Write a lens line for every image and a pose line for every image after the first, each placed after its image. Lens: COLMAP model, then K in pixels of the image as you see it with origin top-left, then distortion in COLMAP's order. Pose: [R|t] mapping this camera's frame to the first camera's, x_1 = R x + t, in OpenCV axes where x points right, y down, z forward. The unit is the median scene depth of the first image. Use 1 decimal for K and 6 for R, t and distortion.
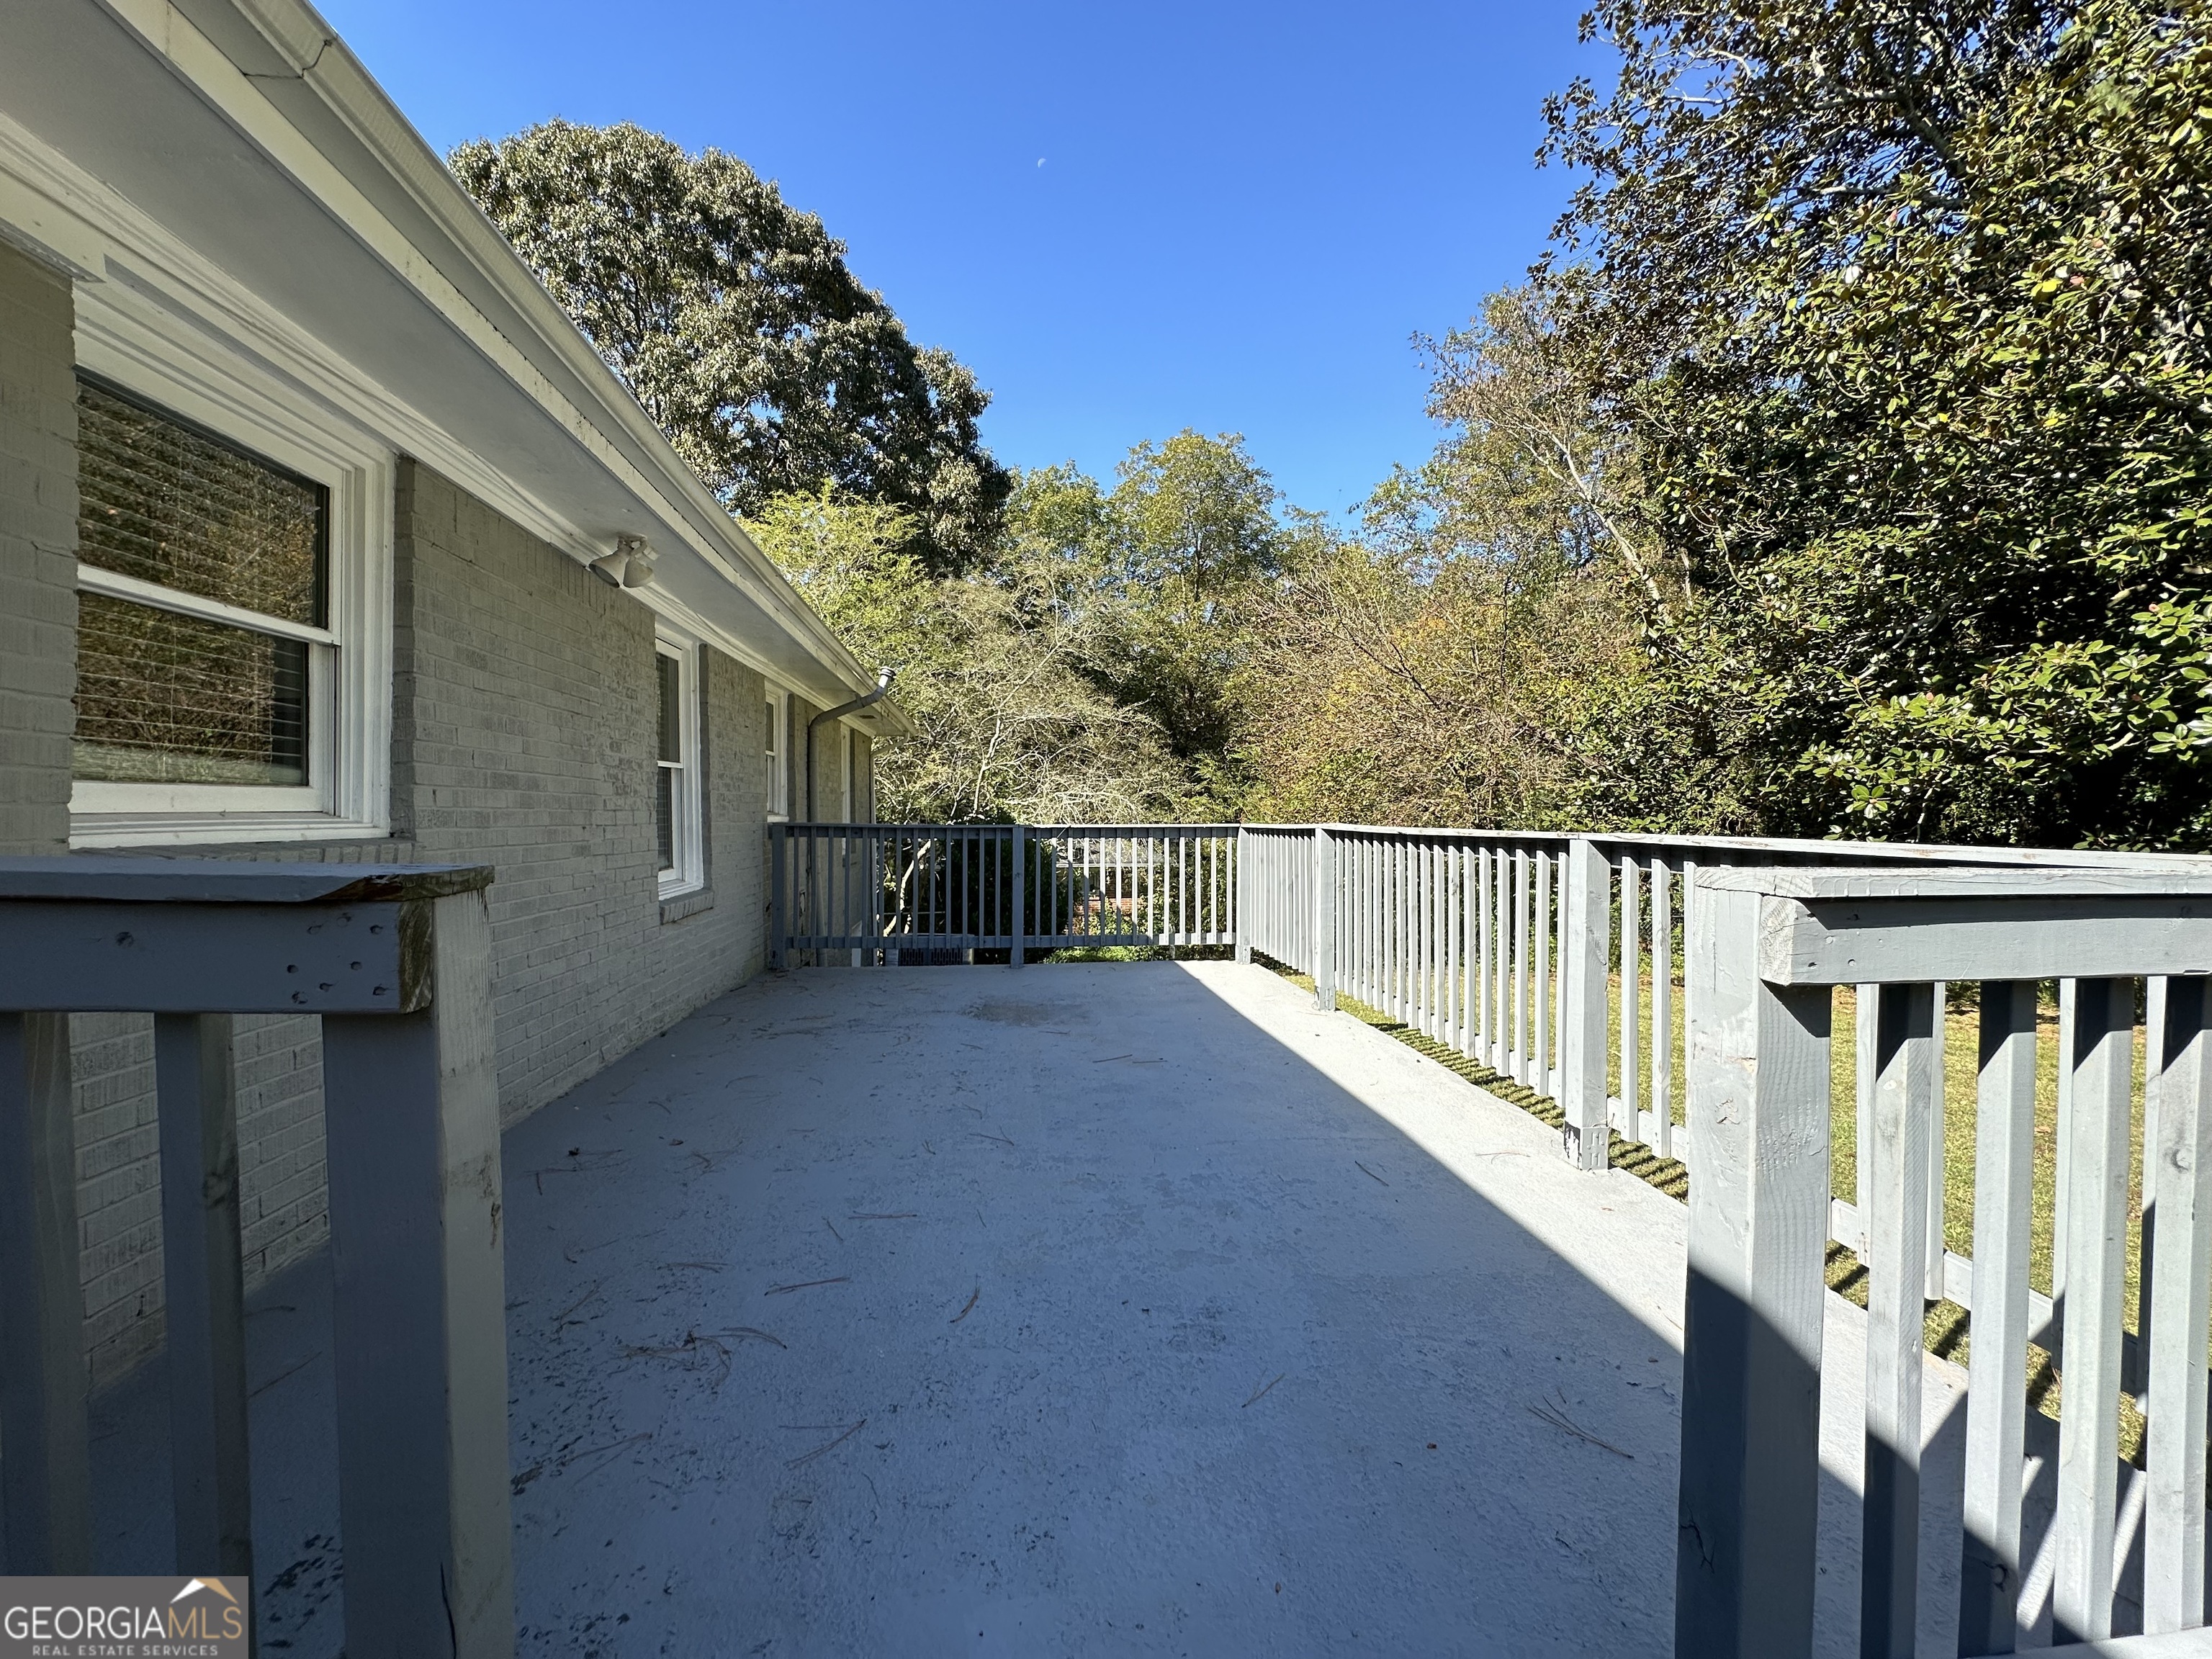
lens RADIAL K [[881.2, 0, 1103.1], [0, 881.2, 831.2], [0, 0, 1]] dist [-0.003576, 0.000255]
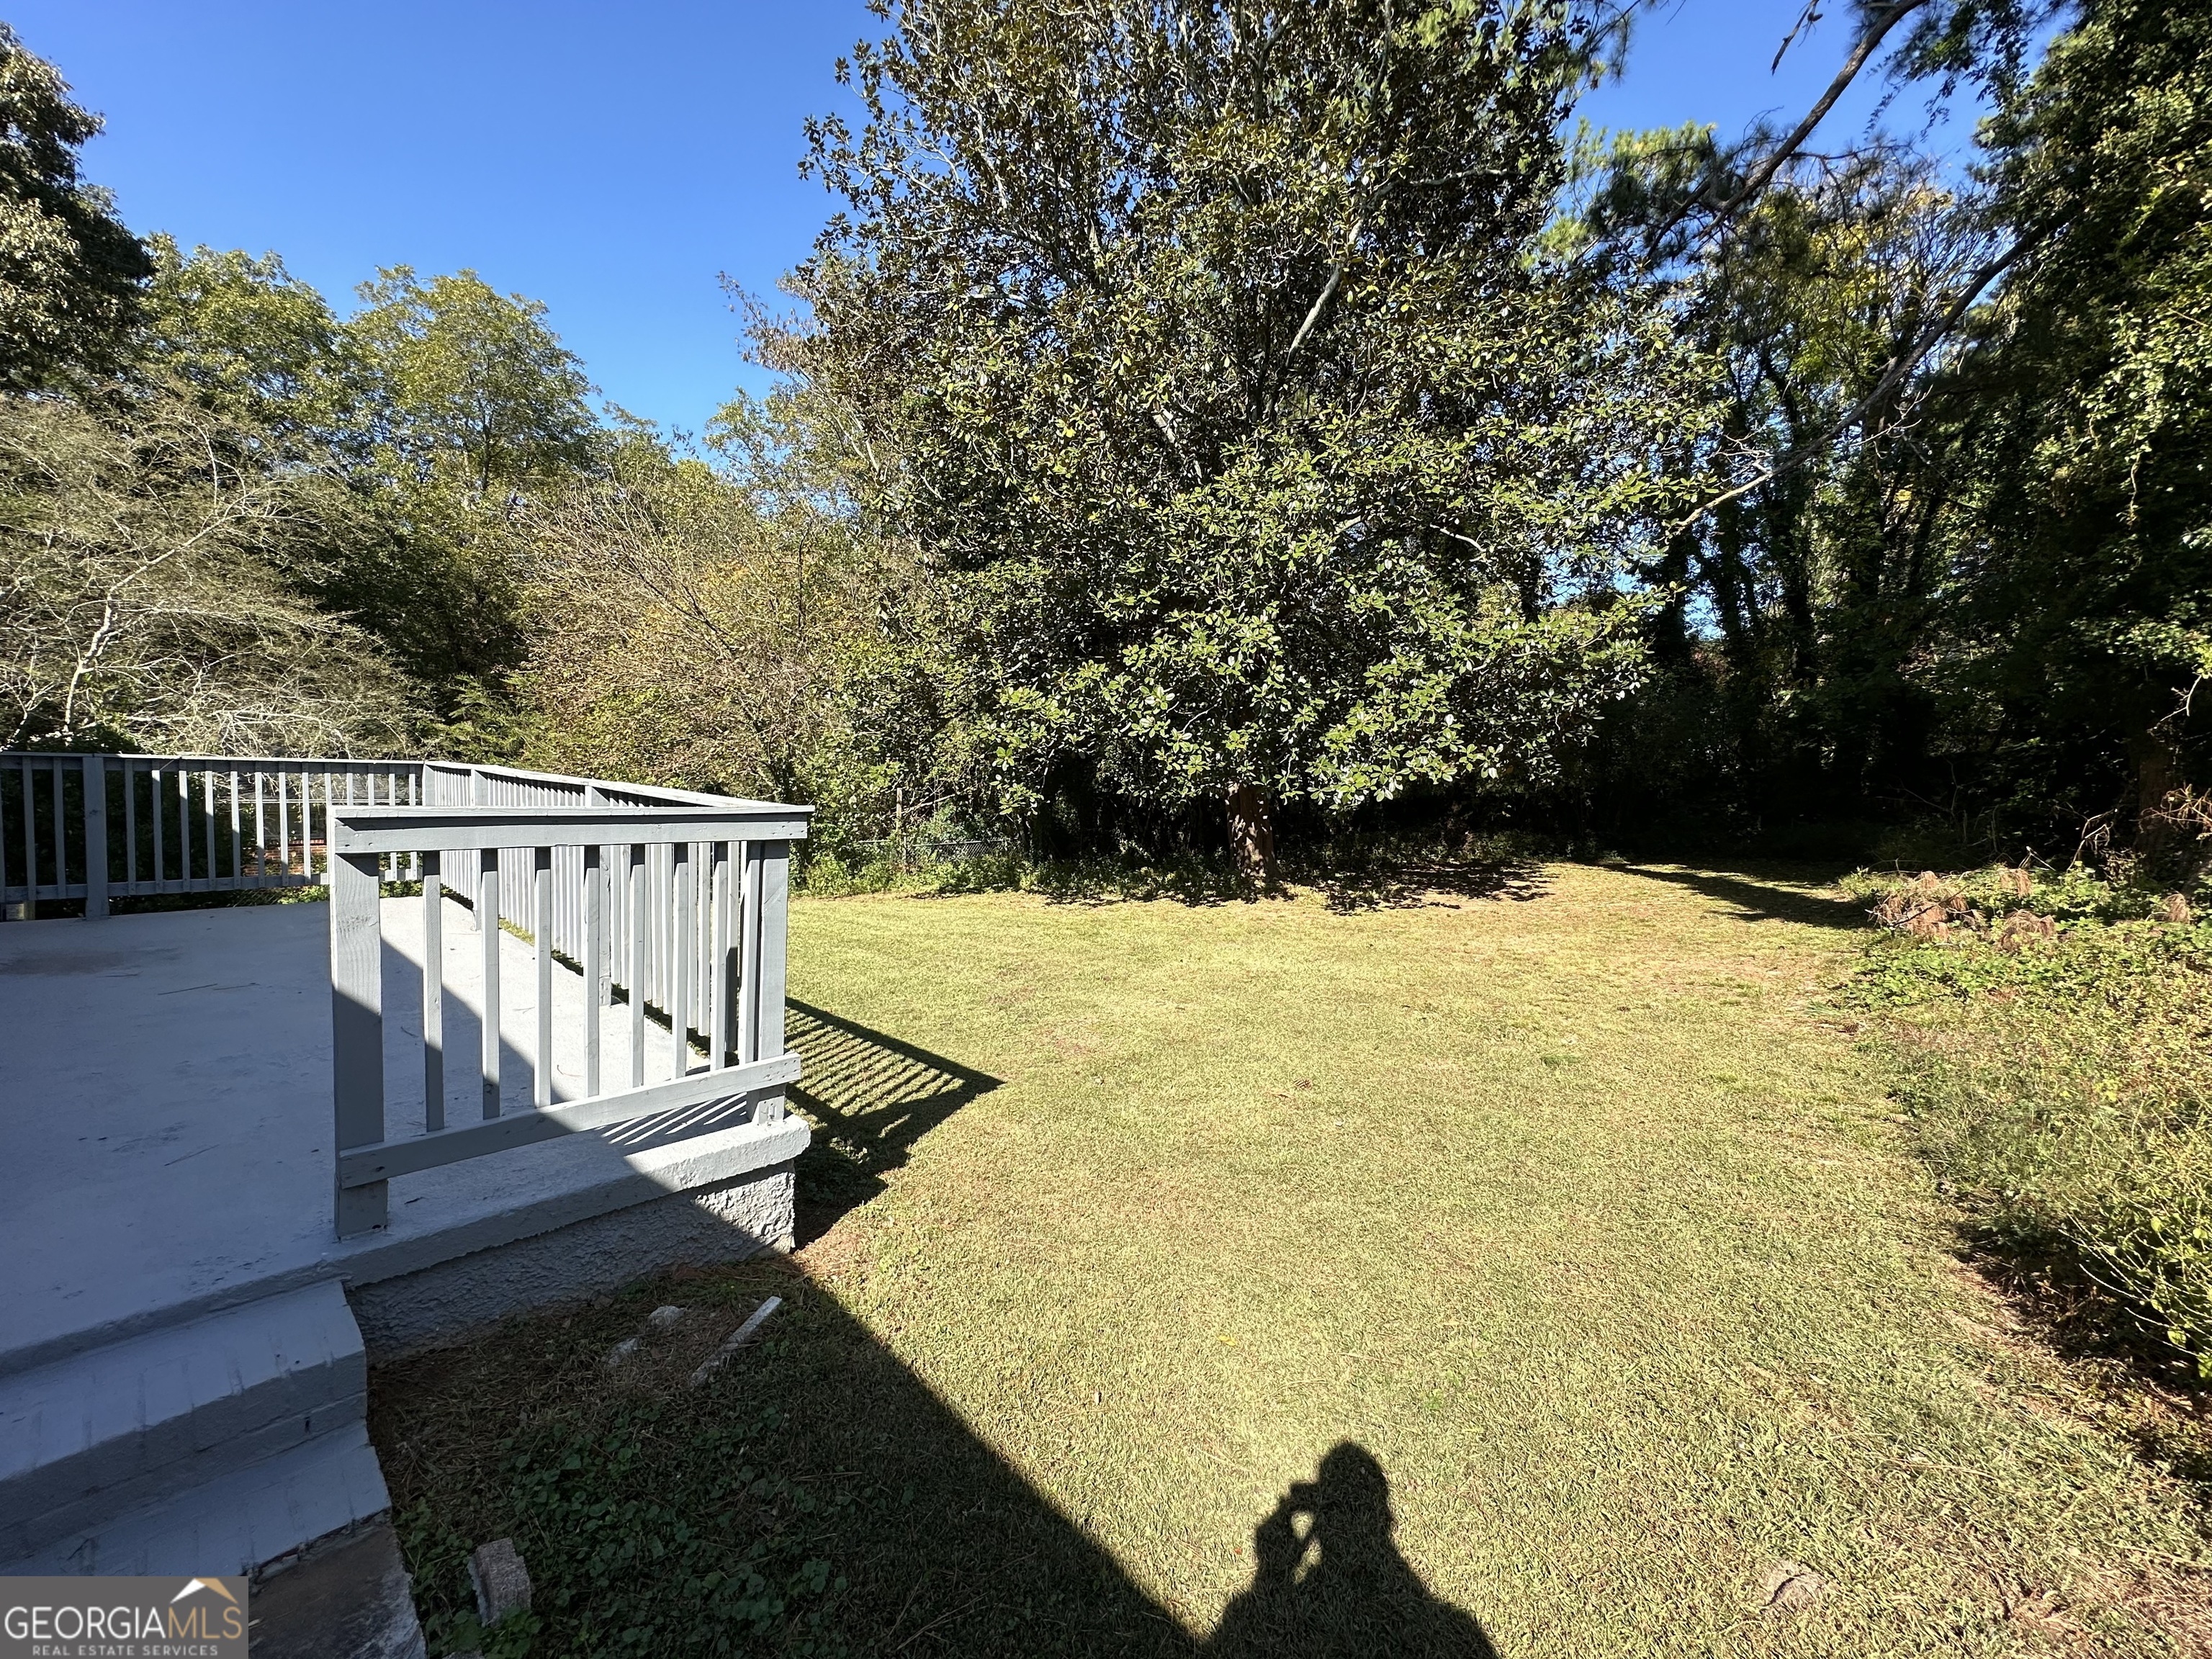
lens RADIAL K [[881.2, 0, 1109.7], [0, 881.2, 833.0], [0, 0, 1]] dist [-0.003576, 0.000255]
pose [[0.766957, -0.018945, 0.641418, 0.048664], [-0.028330, 0.997590, 0.063339, -0.005389], [-0.641072, -0.066750, 0.764572, -0.124219]]
